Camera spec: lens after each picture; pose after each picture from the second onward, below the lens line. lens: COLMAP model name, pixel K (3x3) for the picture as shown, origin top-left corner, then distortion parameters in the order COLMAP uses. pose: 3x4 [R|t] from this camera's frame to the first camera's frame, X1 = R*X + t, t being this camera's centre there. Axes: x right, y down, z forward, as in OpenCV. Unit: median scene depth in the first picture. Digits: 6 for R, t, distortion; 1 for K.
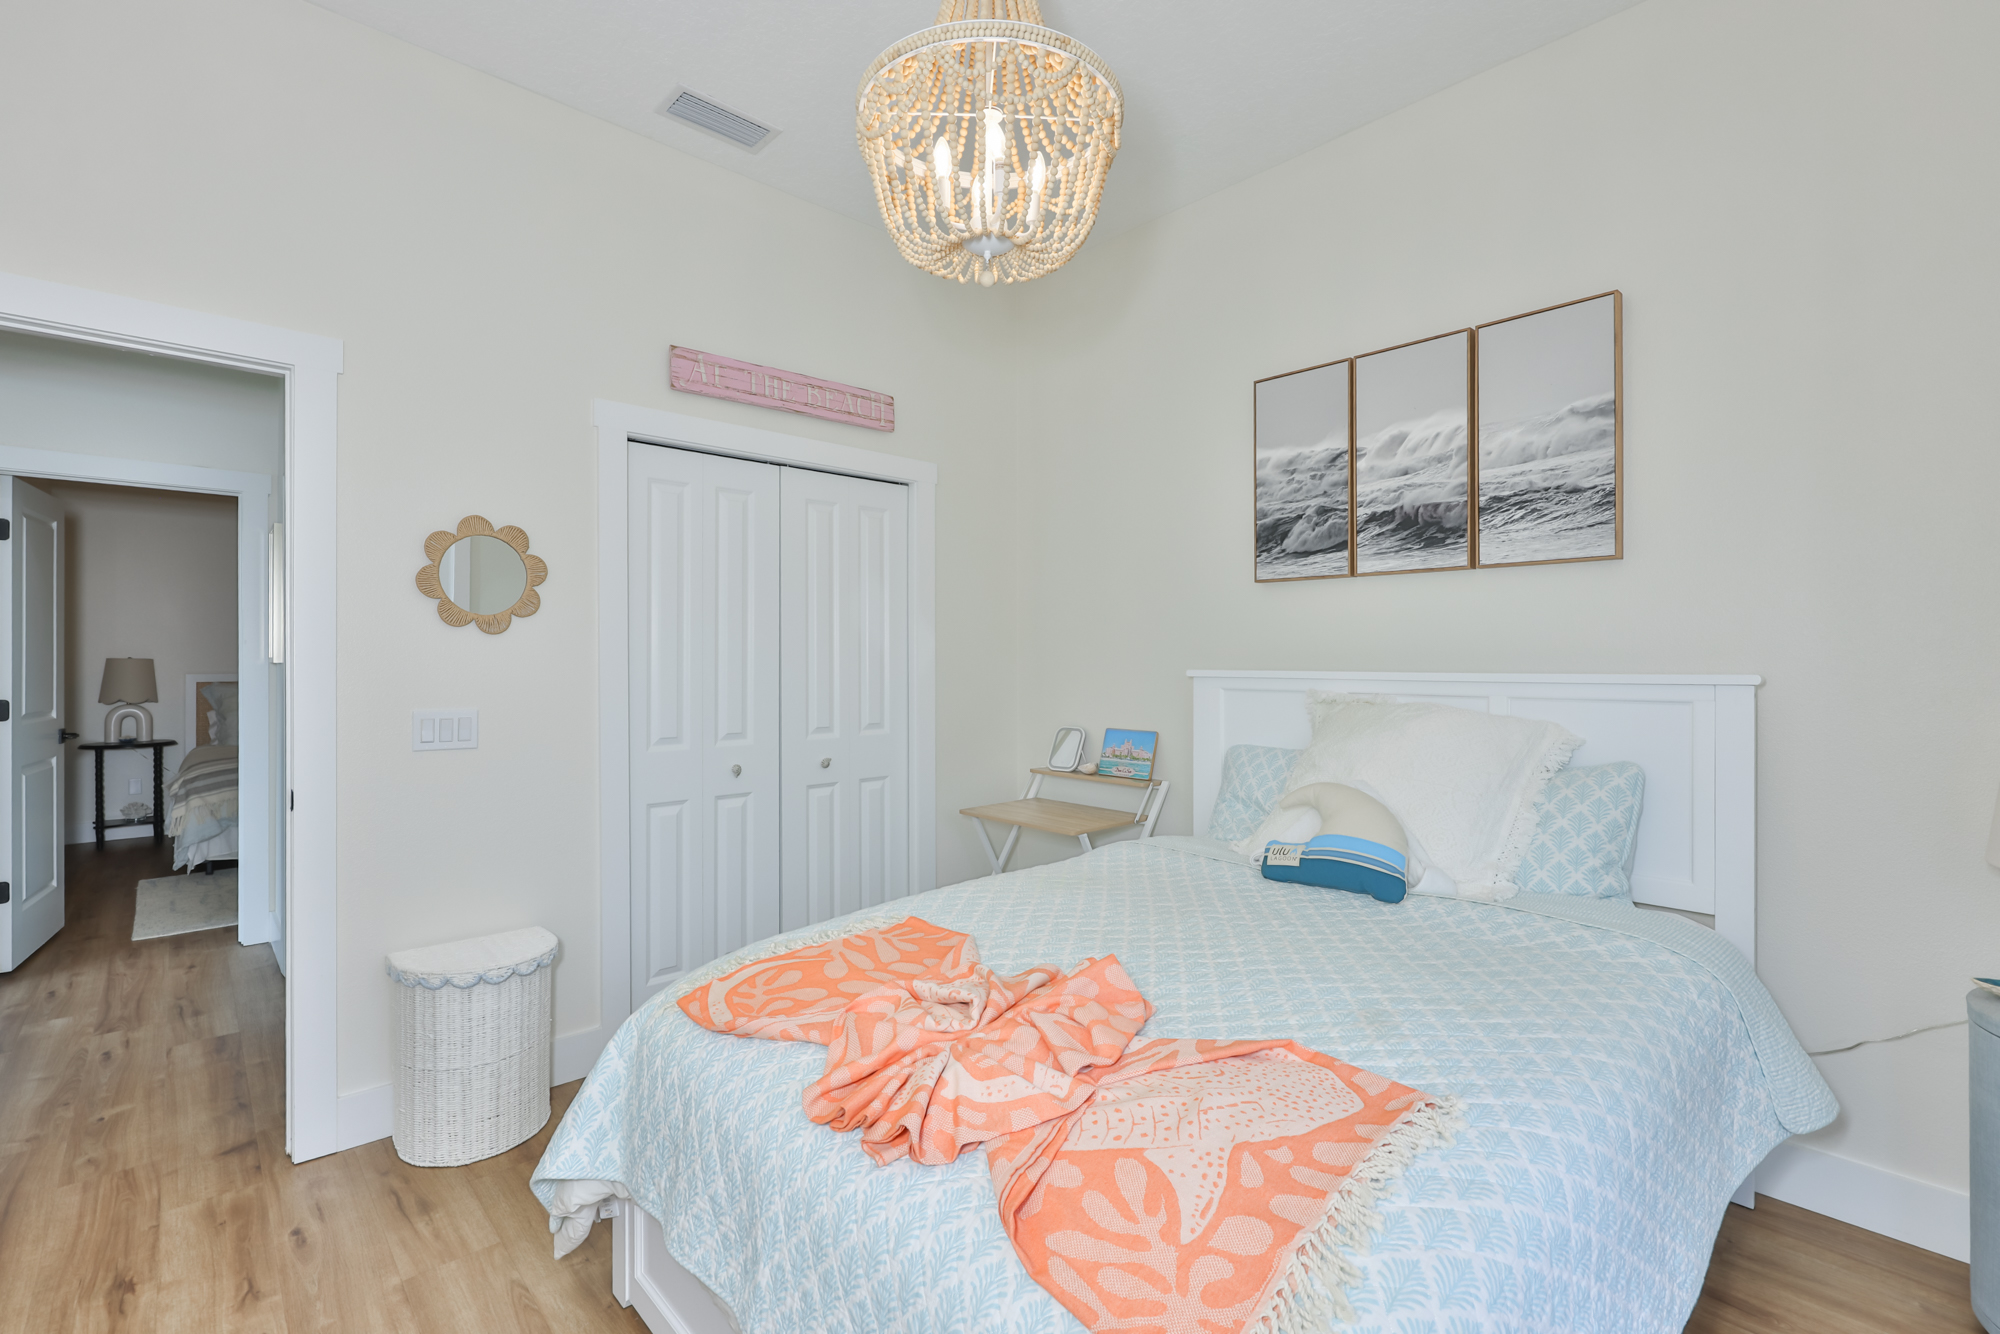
lens RADIAL K [[859.1, 0, 989.0], [0, 859.1, 664.3], [0, 0, 1]] dist [-0.001775, -0.000300]
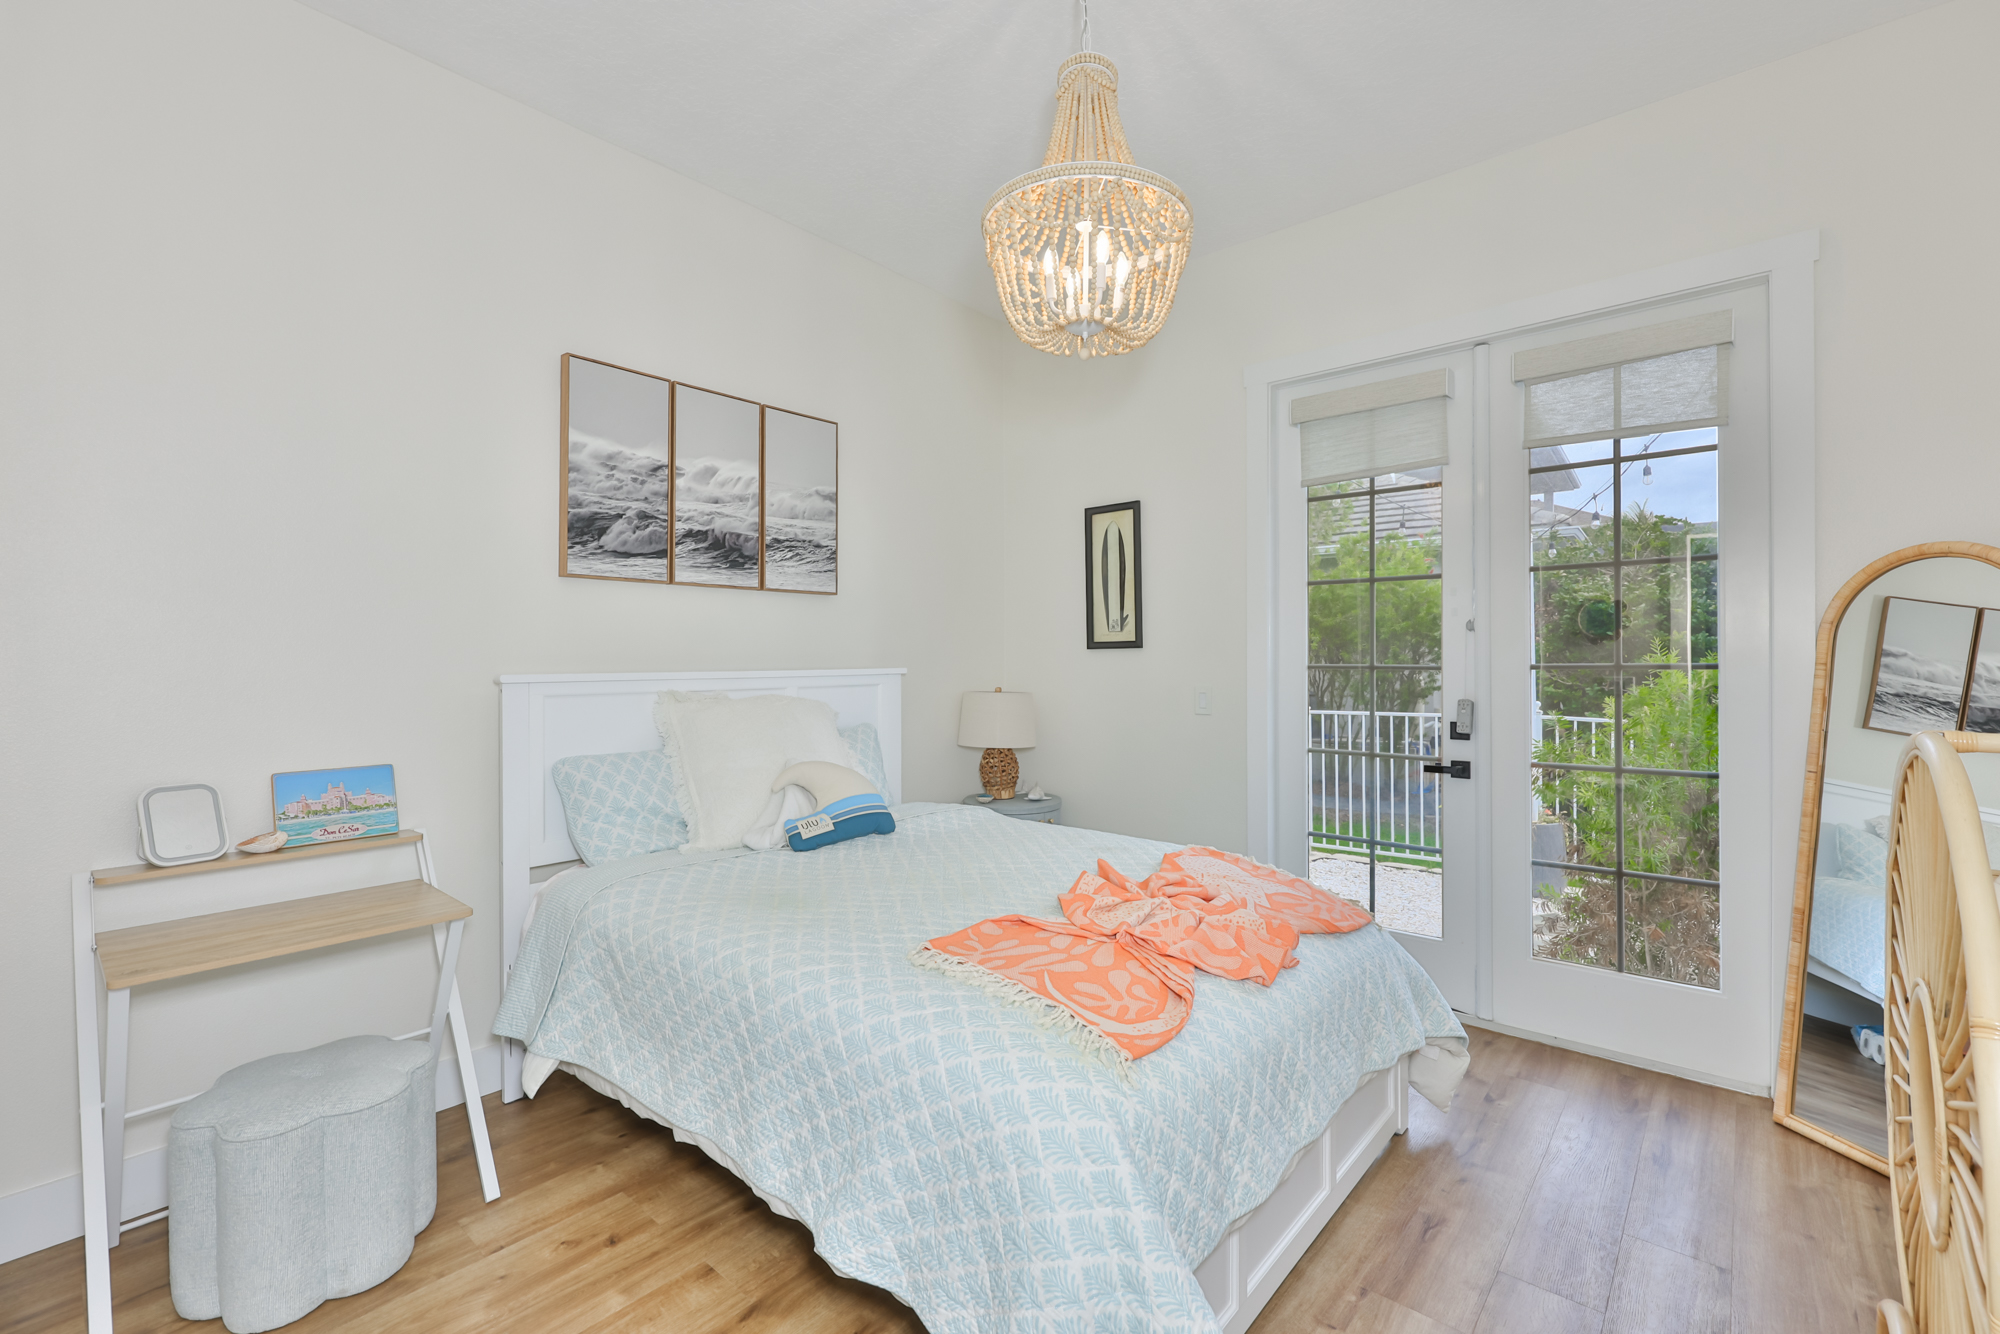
lens RADIAL K [[859.1, 0, 999.8], [0, 859.1, 666.6], [0, 0, 1]] dist [-0.001775, -0.000300]
pose [[-0.094724, -0.006794, 0.995480, -0.703867], [0.013326, 0.999878, 0.008092, -0.001918], [-0.995414, 0.014032, -0.094622, 0.709858]]
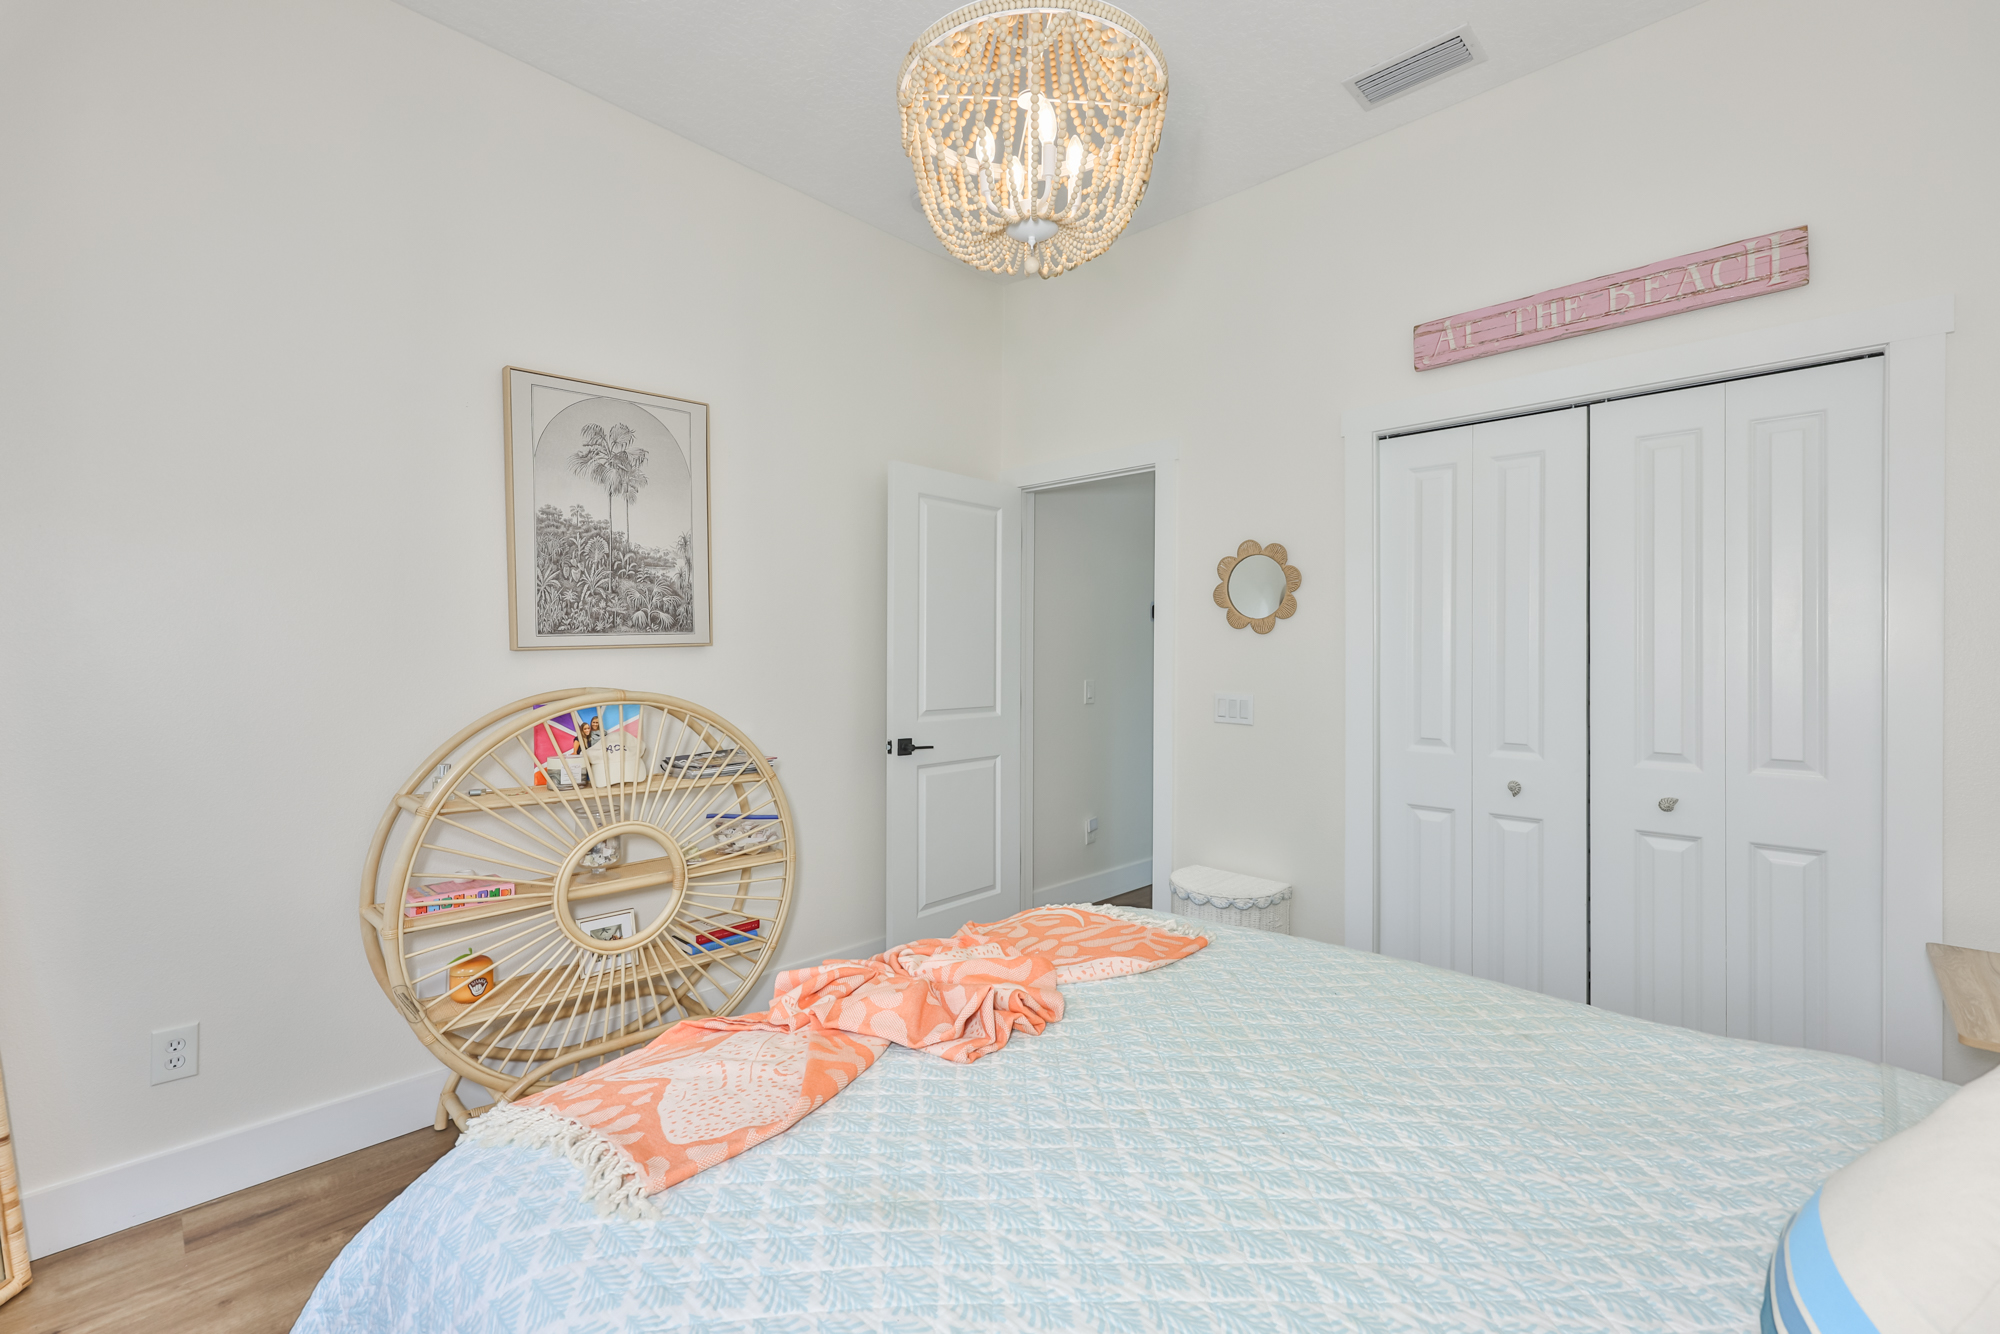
lens RADIAL K [[859.1, 0, 1029.4], [0, 859.1, 650.6], [0, 0, 1]] dist [-0.001775, -0.000300]
pose [[0.097622, -0.001129, -0.995223, 0.568551], [-0.008125, 0.999965, -0.001931, -0.006201], [0.995190, 0.008275, 0.097610, 0.512364]]
